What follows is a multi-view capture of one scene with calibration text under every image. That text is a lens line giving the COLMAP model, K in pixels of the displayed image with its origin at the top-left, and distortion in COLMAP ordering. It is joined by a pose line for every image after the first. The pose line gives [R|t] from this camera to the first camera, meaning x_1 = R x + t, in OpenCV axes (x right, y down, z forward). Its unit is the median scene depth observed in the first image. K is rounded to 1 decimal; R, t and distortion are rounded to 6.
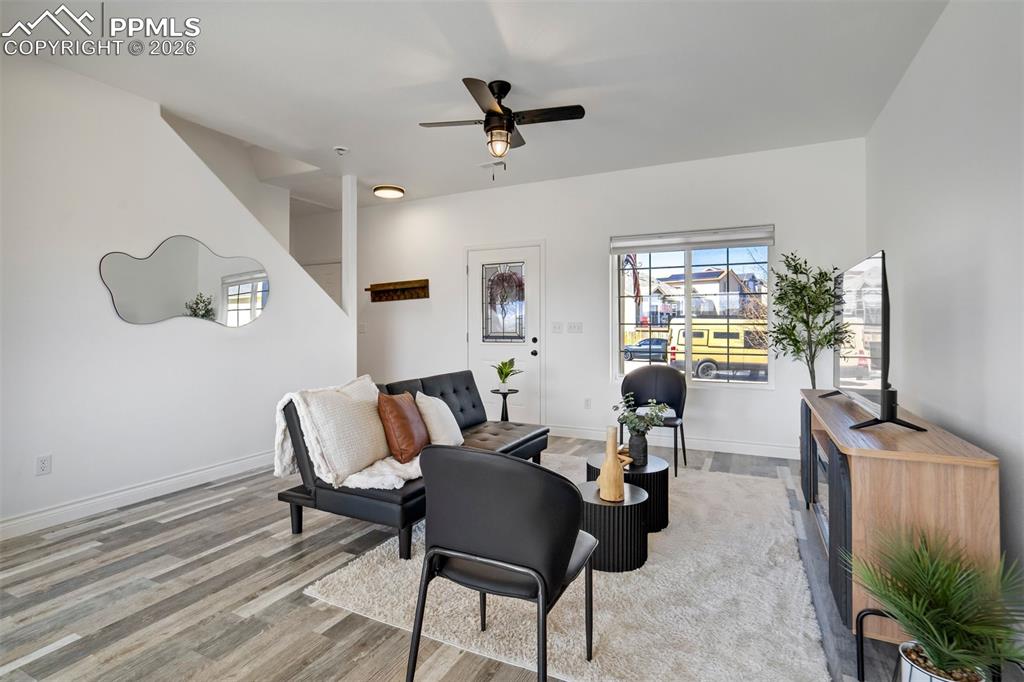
lens RADIAL K [[490.4, 0, 510.7], [0, 490.4, 331.4], [0, 0, 1]] dist [-0.042703, 0.024560]
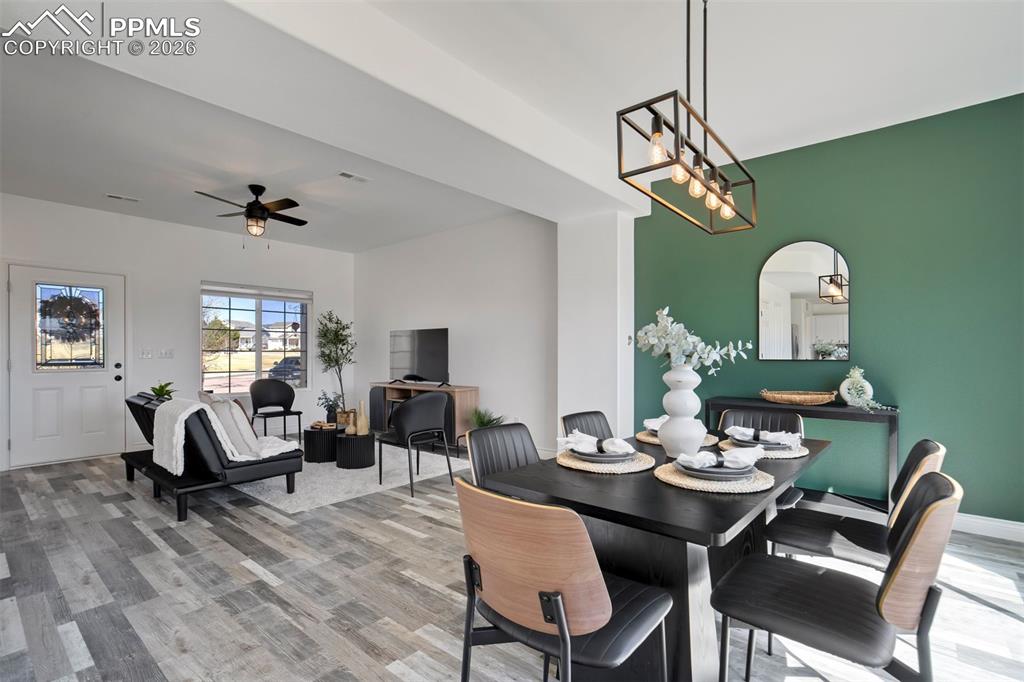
lens RADIAL K [[480.5, 0, 510.5], [0, 480.5, 355.7], [0, 0, 1]] dist [-0.030049, 0.000100]
pose [[0.236352, -0.005580, 0.971652, -1.554713], [0.012181, 0.999922, 0.002779, 0.008518], [-0.971591, 0.011179, 0.236401, -0.098896]]
